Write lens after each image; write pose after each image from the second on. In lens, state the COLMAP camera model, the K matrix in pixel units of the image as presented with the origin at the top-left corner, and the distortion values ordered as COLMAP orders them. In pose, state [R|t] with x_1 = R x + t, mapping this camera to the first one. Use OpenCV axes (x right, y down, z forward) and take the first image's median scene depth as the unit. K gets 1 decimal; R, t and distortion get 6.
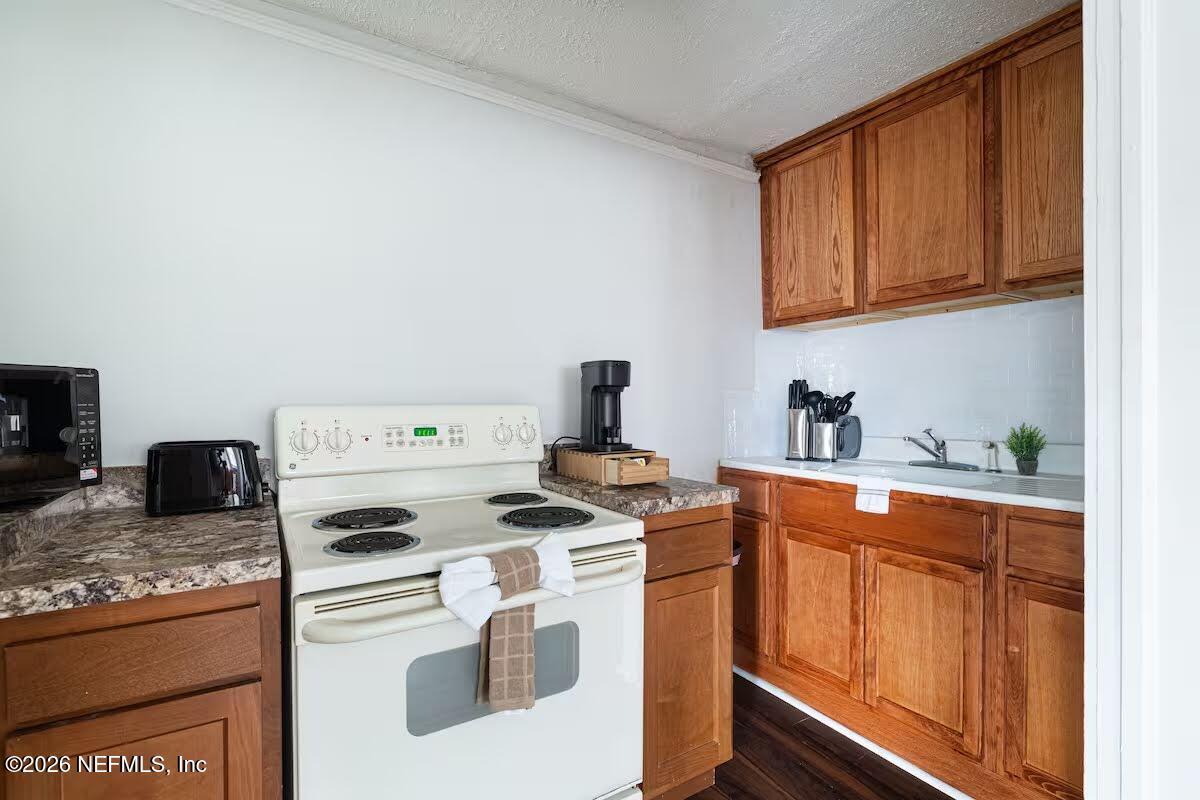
lens RADIAL K [[552.7, 0, 600.7], [0, 552.7, 399.7], [0, 0, 1]] dist [0.004595, -0.000011]
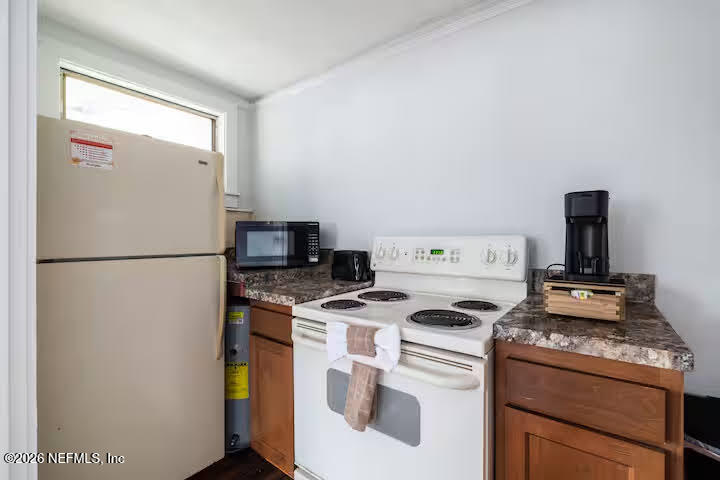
lens RADIAL K [[331.6, 0, 361.4], [0, 331.6, 239.2], [0, 0, 1]] dist [0.004595, -0.000011]
pose [[0.335646, 0.007517, -0.941958, 0.536154], [0.002448, 0.999958, 0.008852, 0.012899], [0.941985, -0.005277, 0.335614, 0.505701]]
